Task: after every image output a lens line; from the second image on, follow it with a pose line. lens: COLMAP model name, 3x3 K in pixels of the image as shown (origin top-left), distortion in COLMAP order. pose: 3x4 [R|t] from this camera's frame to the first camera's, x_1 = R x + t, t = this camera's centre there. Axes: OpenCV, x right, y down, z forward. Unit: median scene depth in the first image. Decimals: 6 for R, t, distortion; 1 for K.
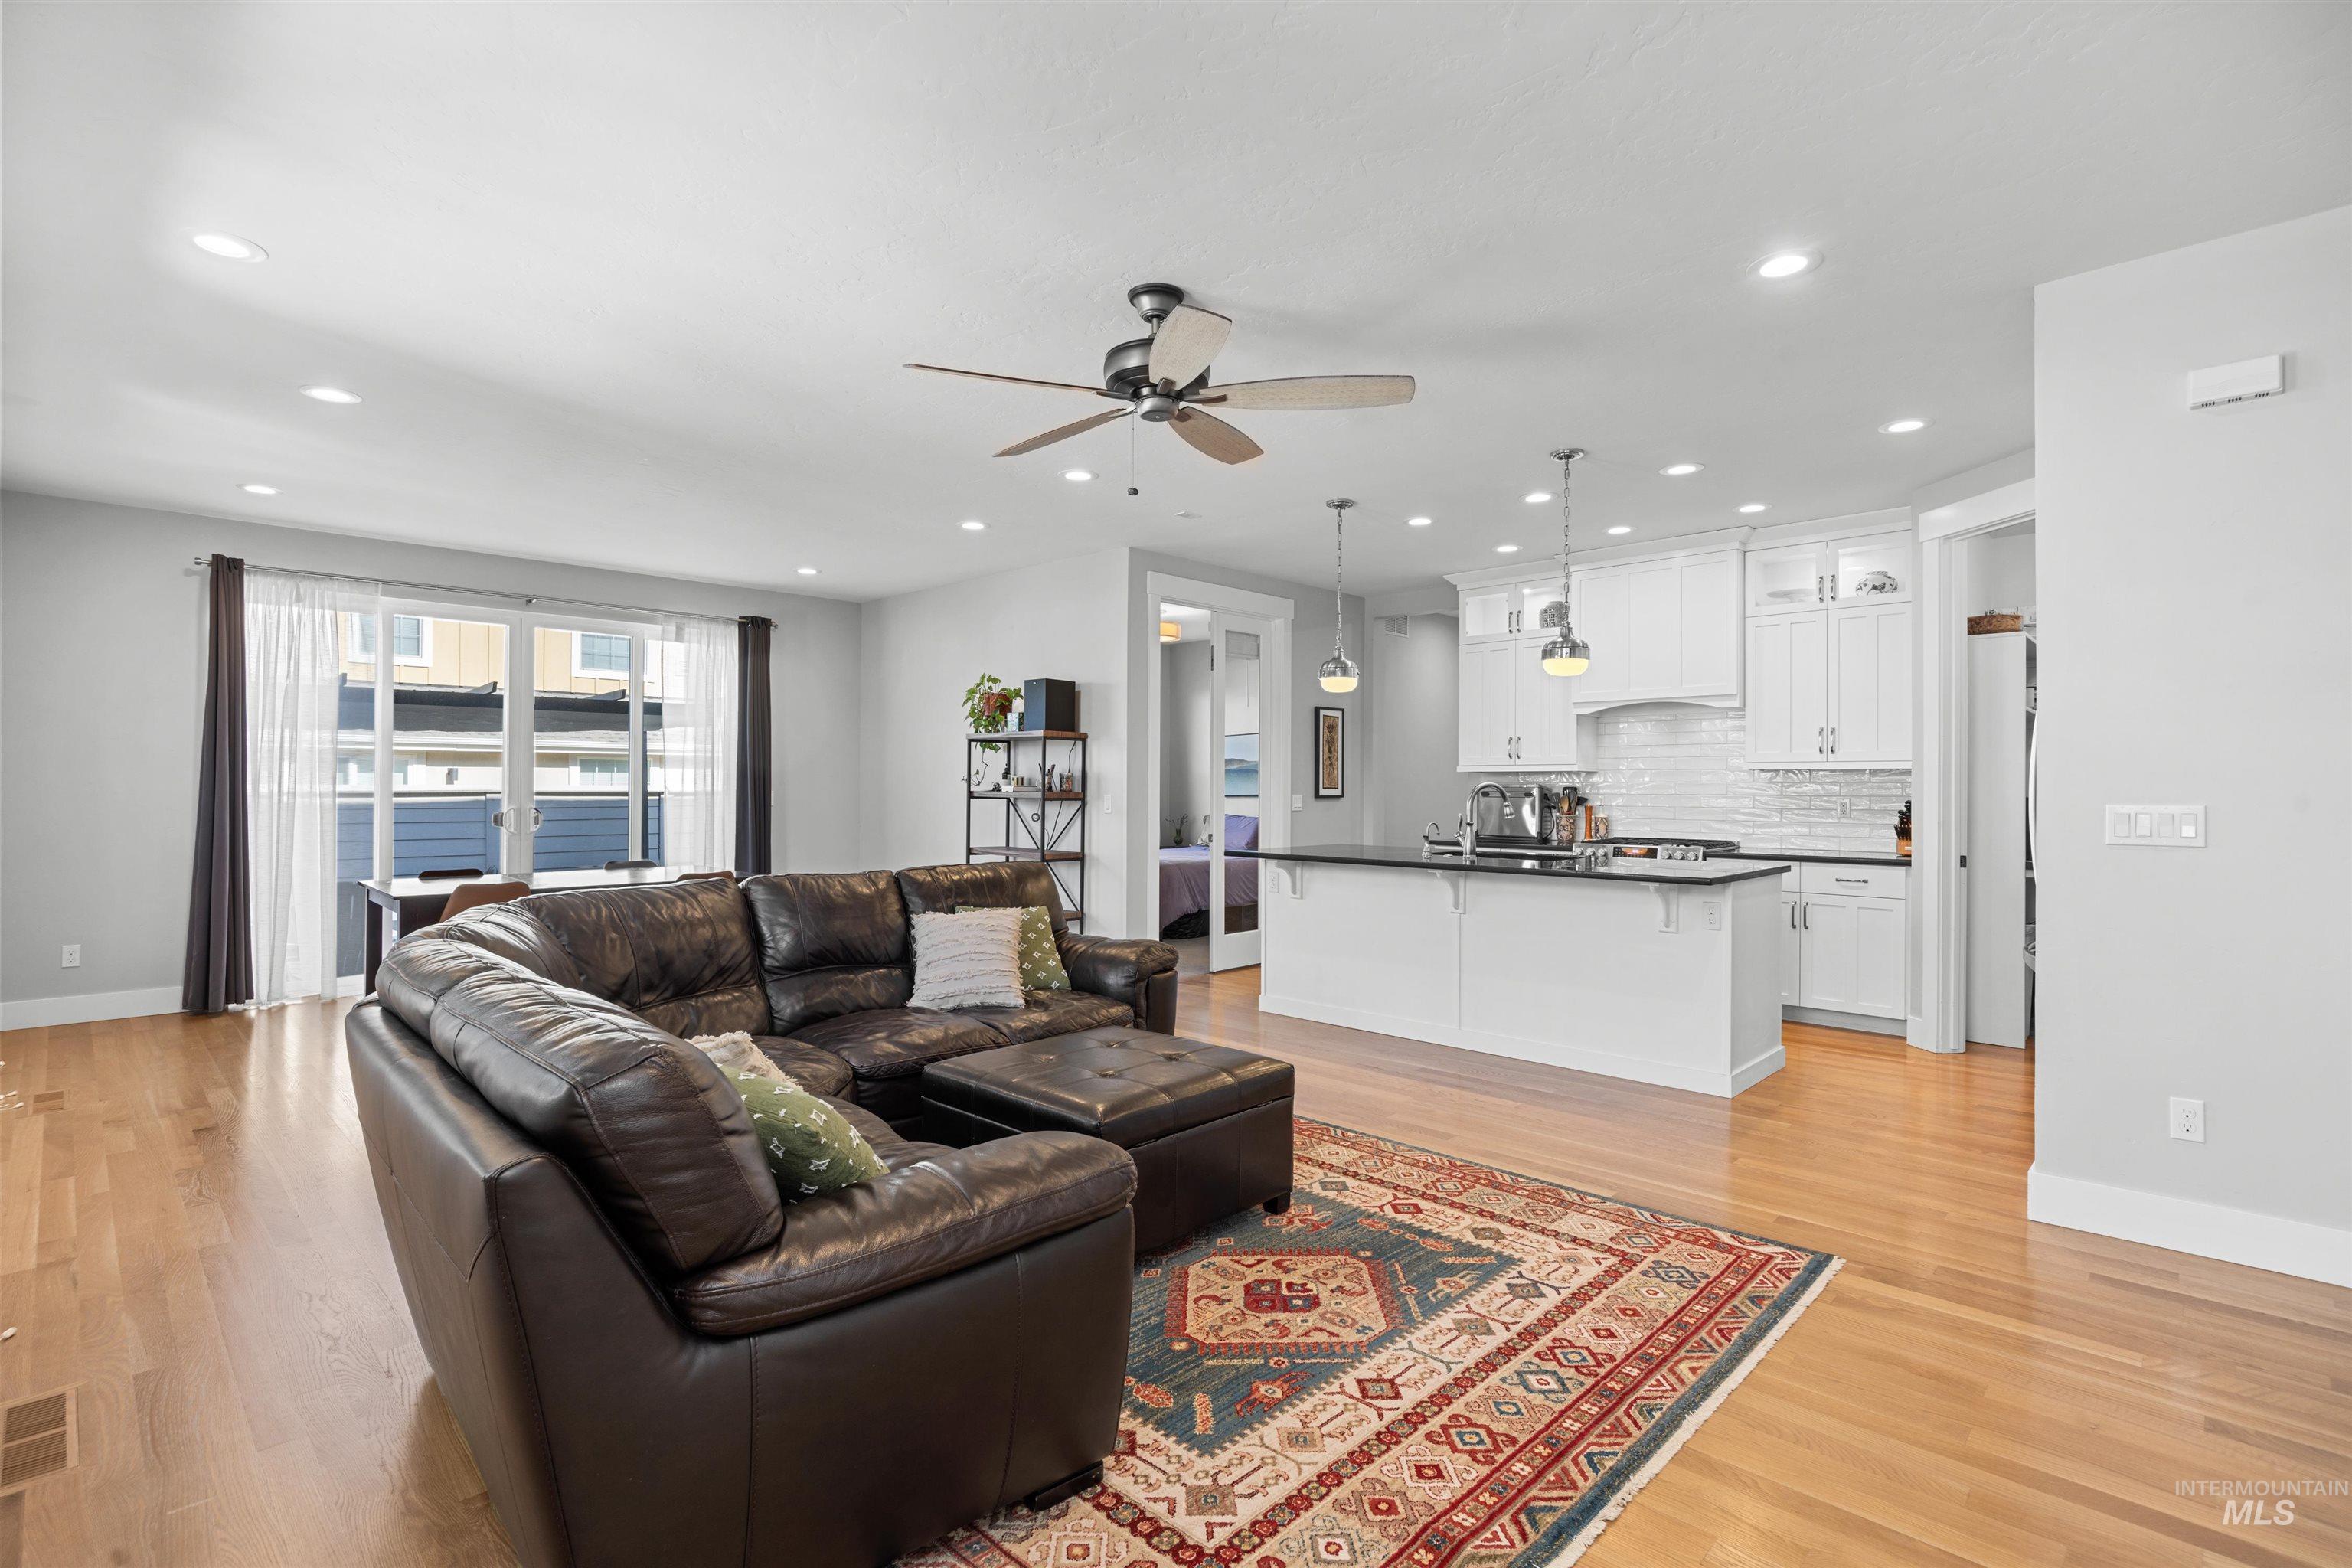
lens RADIAL K [[1105.9, 0, 1176.0], [0, 1105.9, 784.0], [0, 0, 1]] dist [-0.000036, 0.000008]
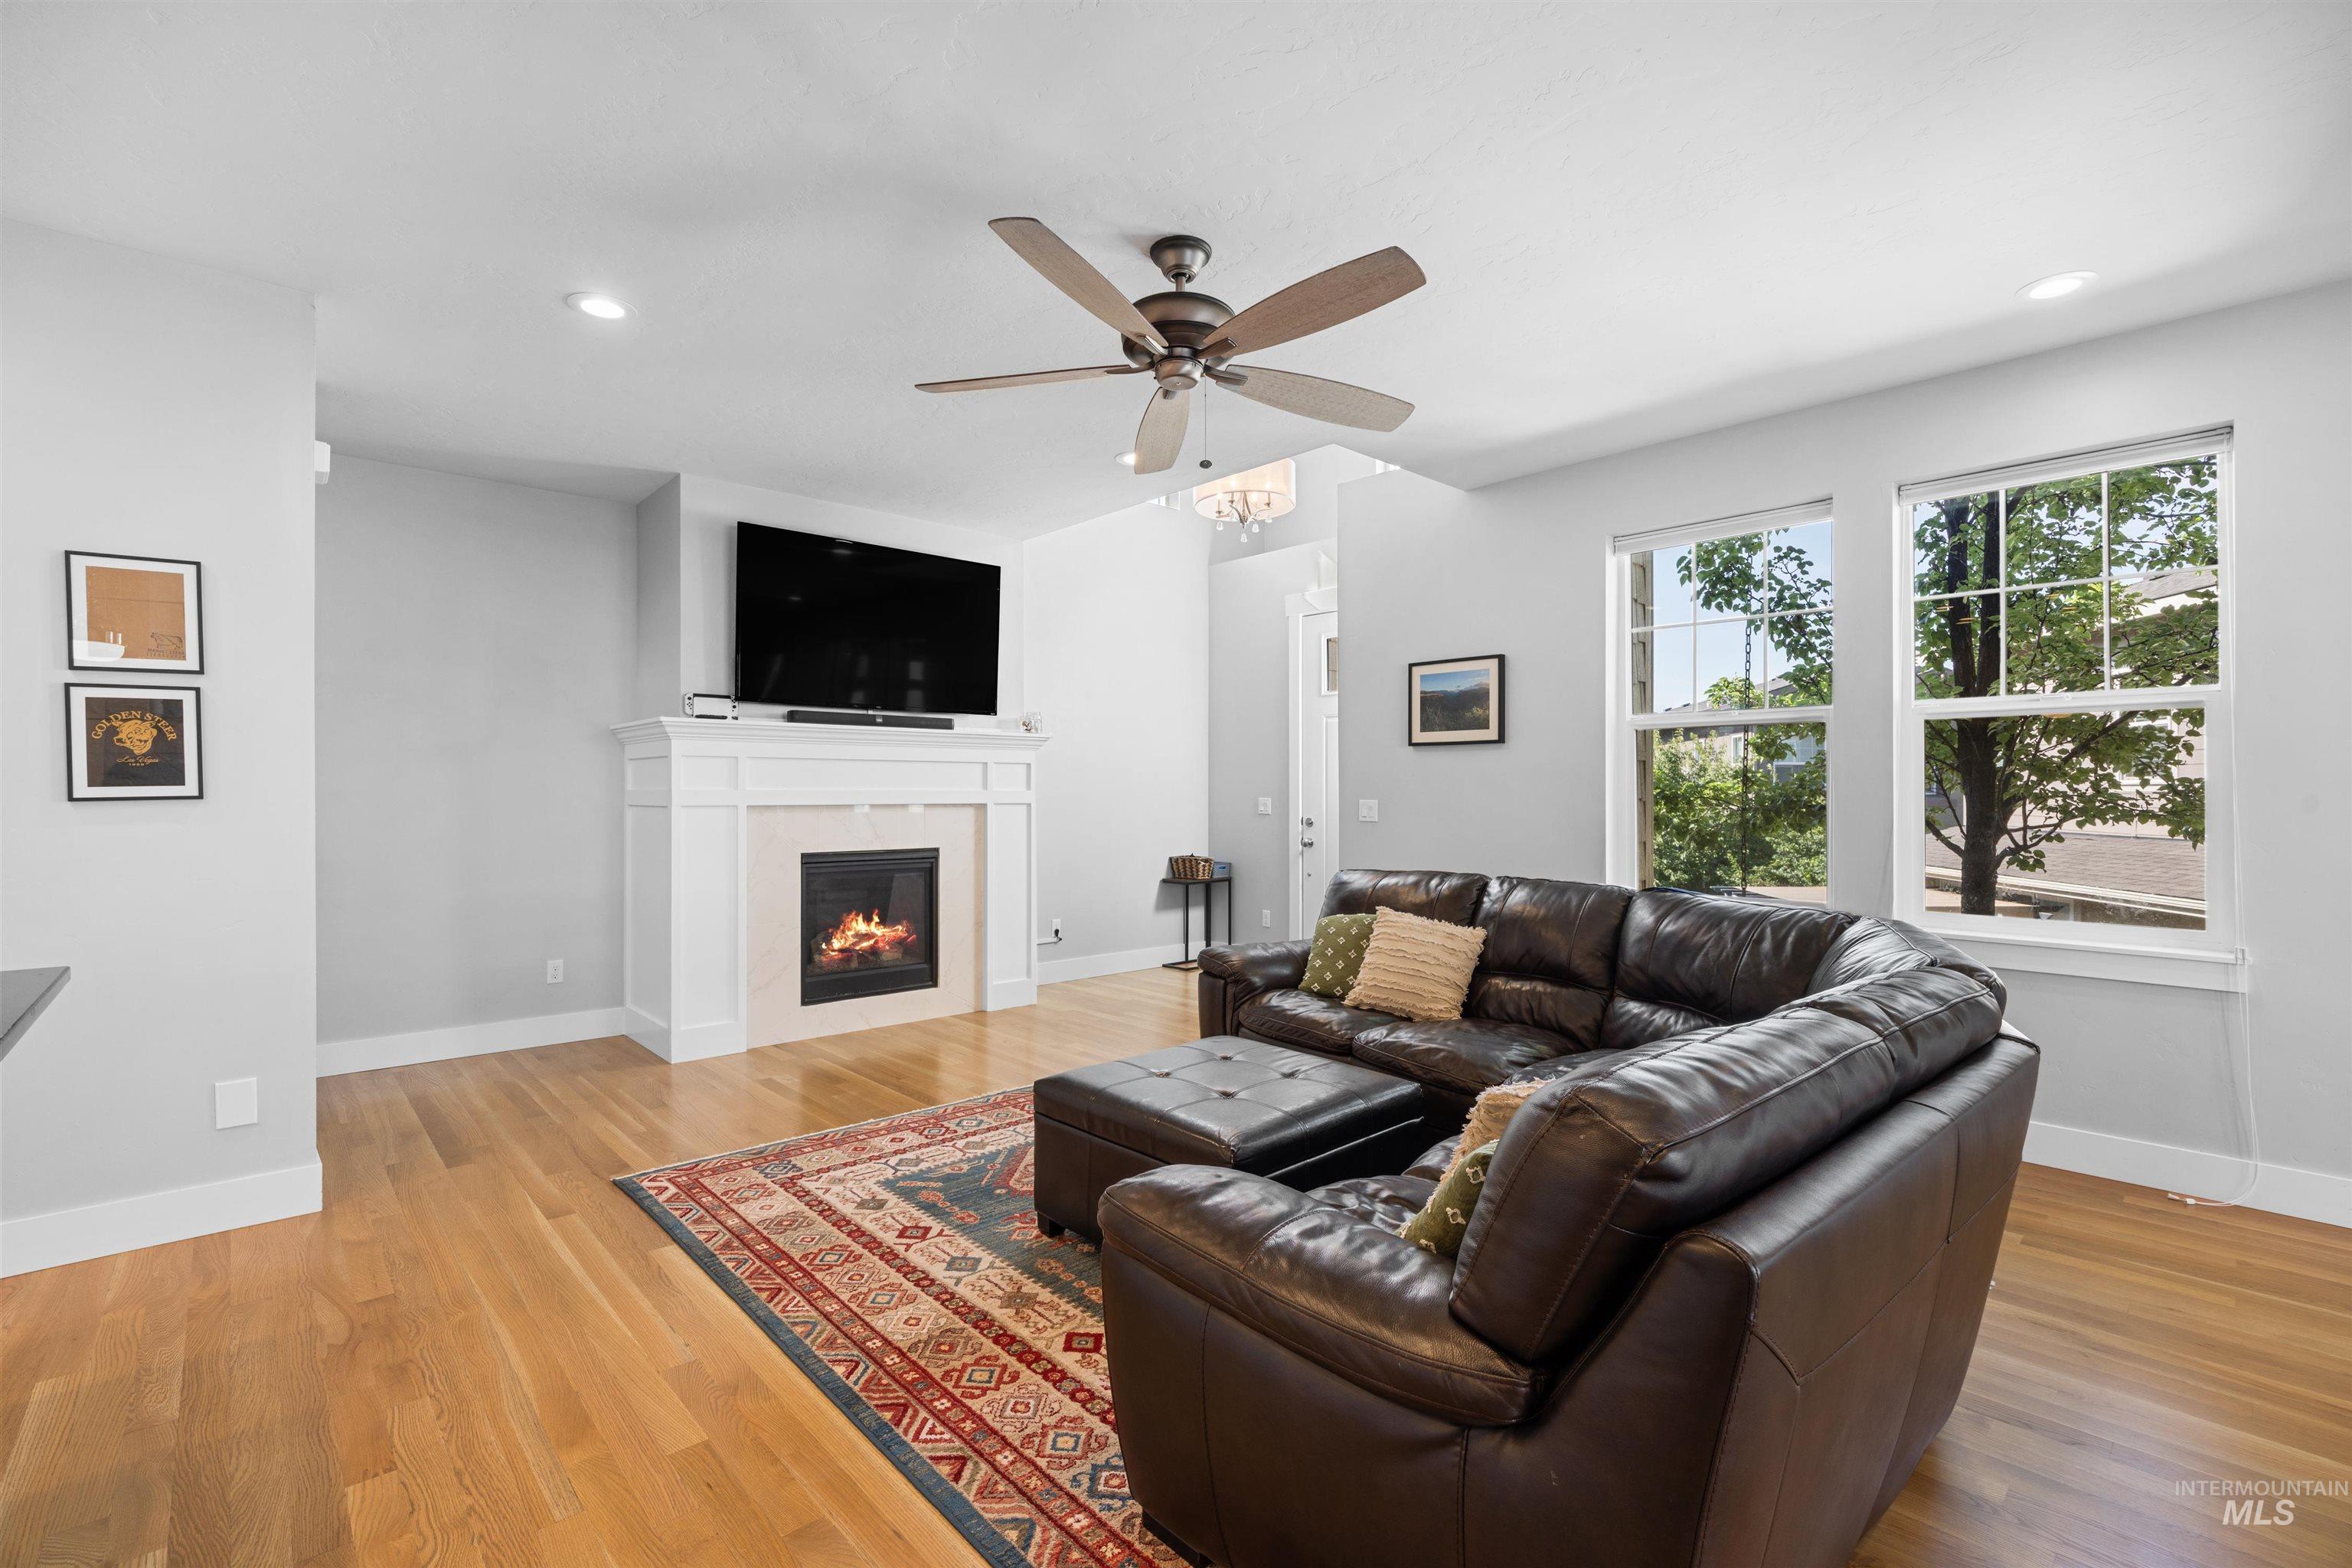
lens RADIAL K [[1052.3, 0, 1176.0], [0, 1052.3, 784.0], [0, 0, 1]] dist [-0.013697, 0.000665]
pose [[-0.998503, -0.007192, 0.054214, -0.068655], [-0.007643, 0.999938, -0.008111, 0.002499], [-0.054153, -0.008513, -0.998496, 2.046321]]
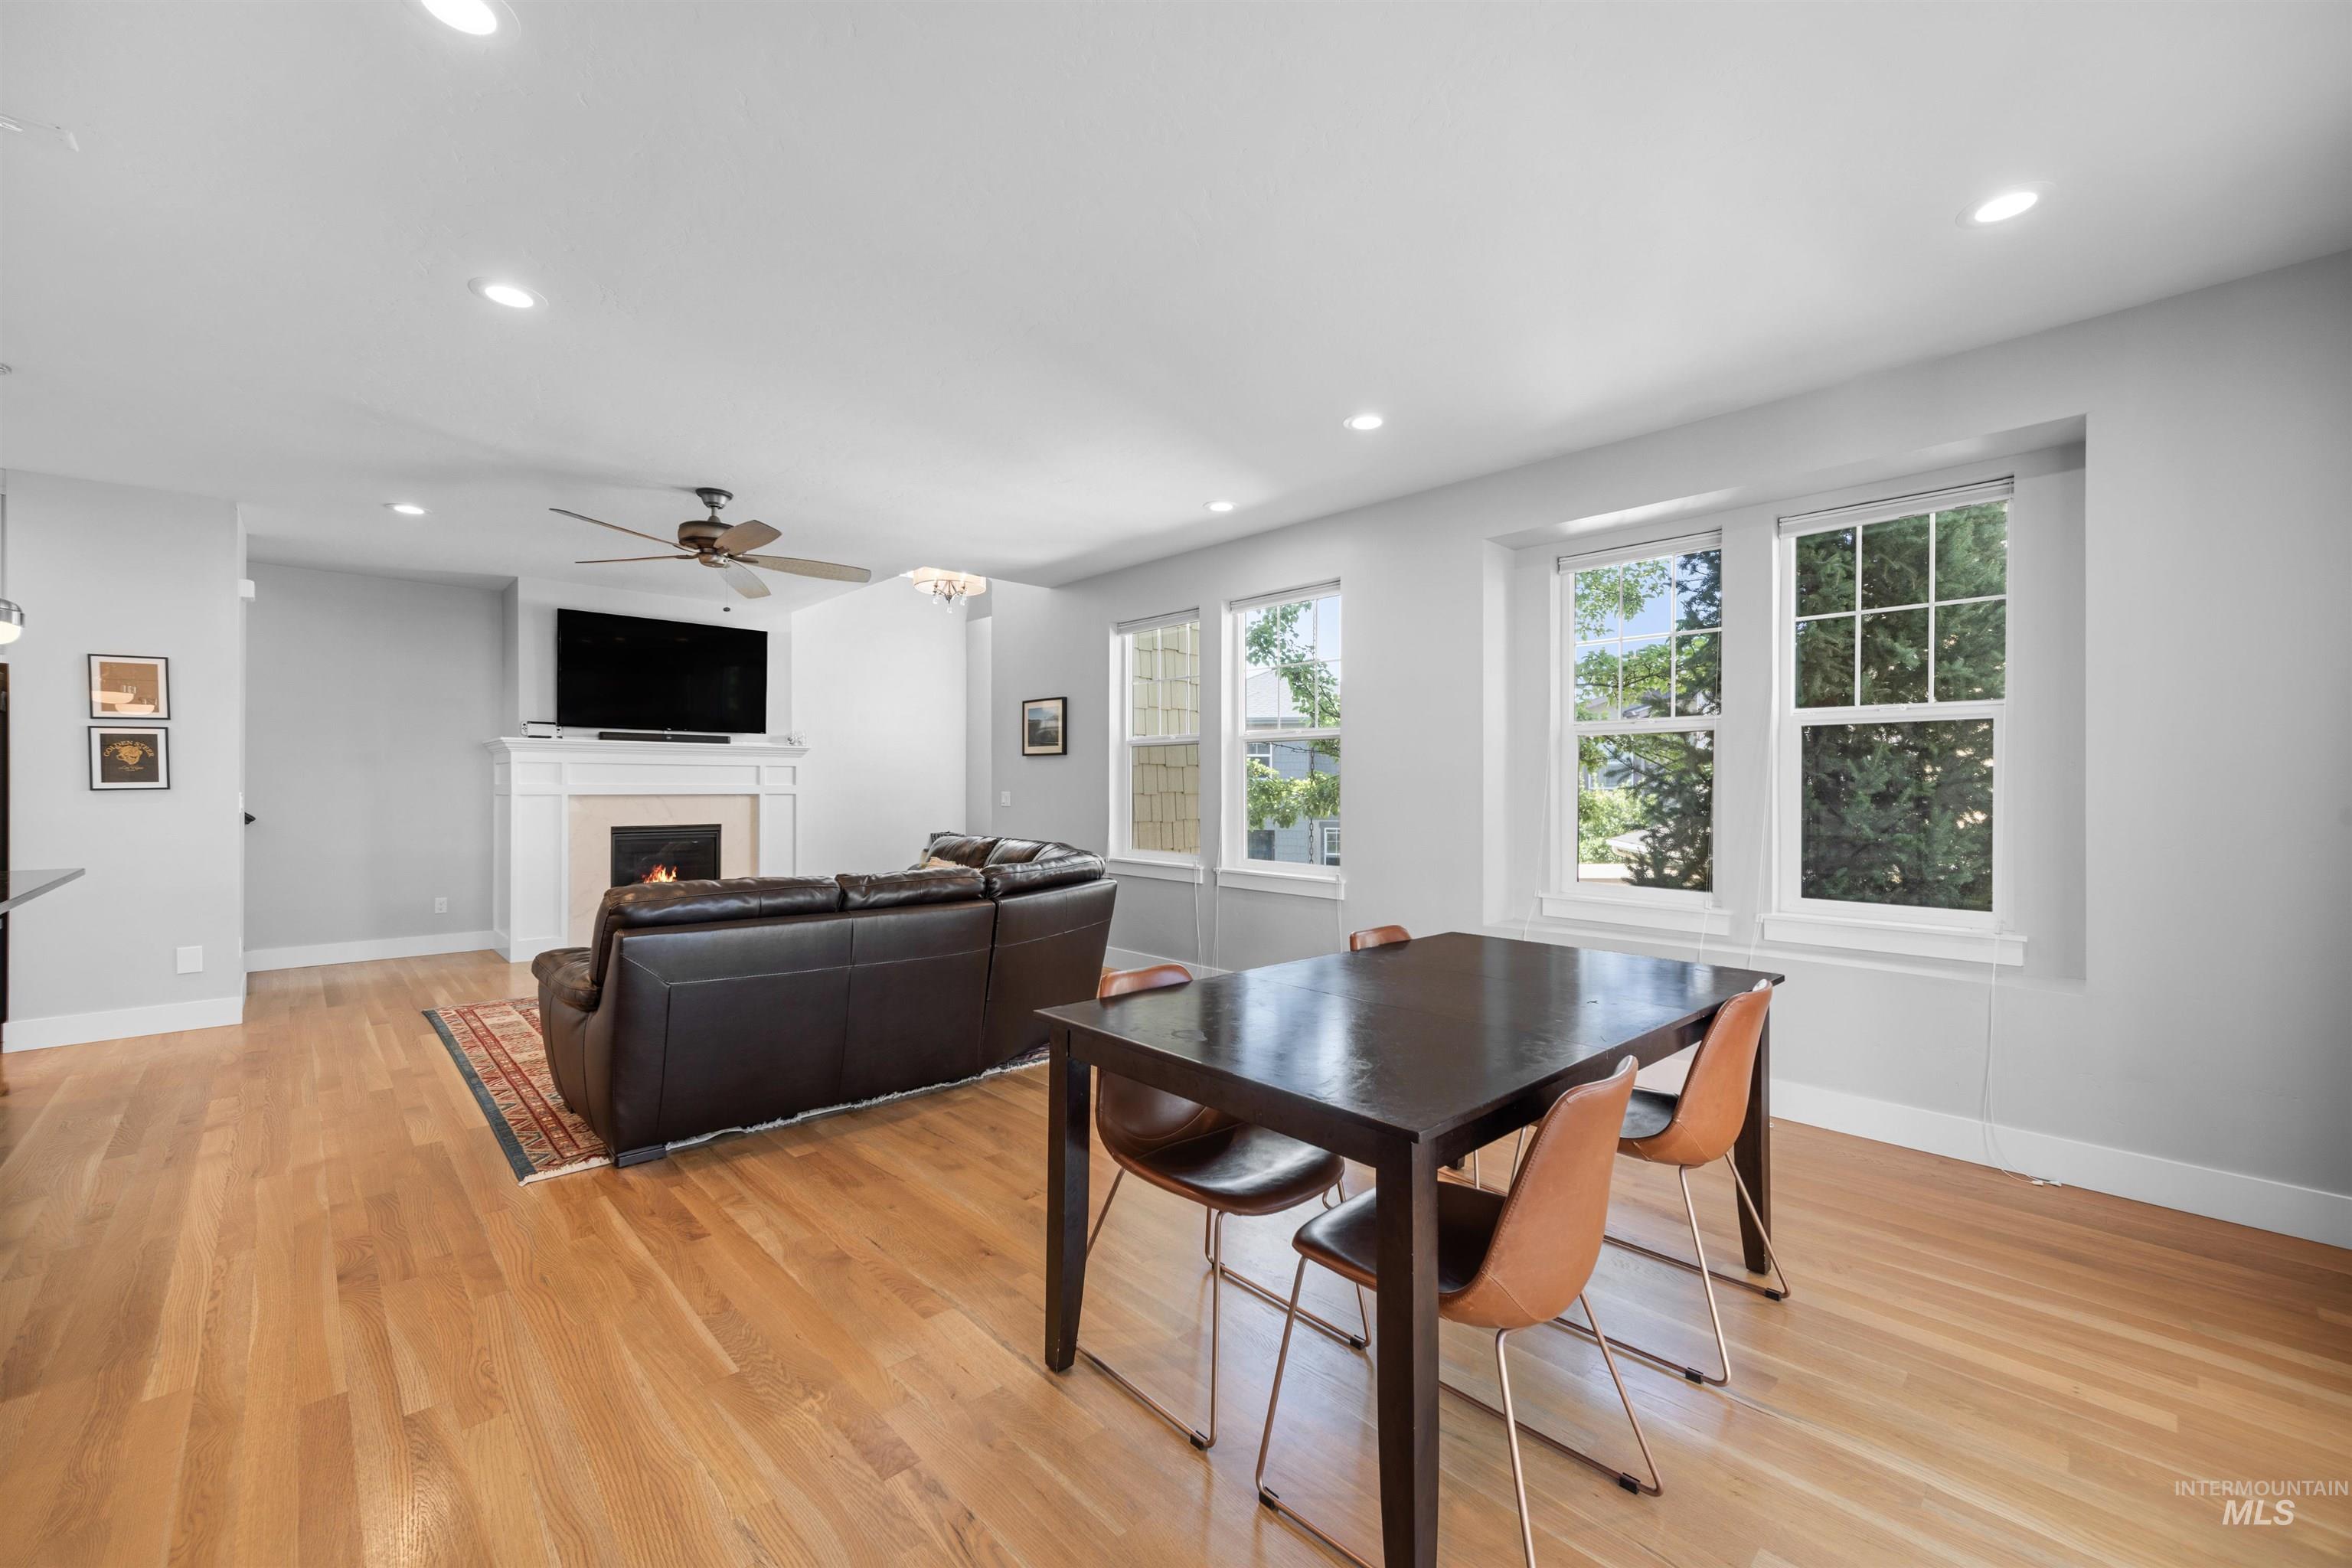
lens RADIAL K [[944.8, 0, 1173.5], [0, 944.8, 780.9], [0, 0, 1]] dist [0.000697, -0.000104]
pose [[-0.999394, -0.008956, 0.033626, -0.873583], [-0.009172, 0.999938, -0.006286, -0.004275], [-0.033568, -0.006590, -0.999415, 2.676536]]
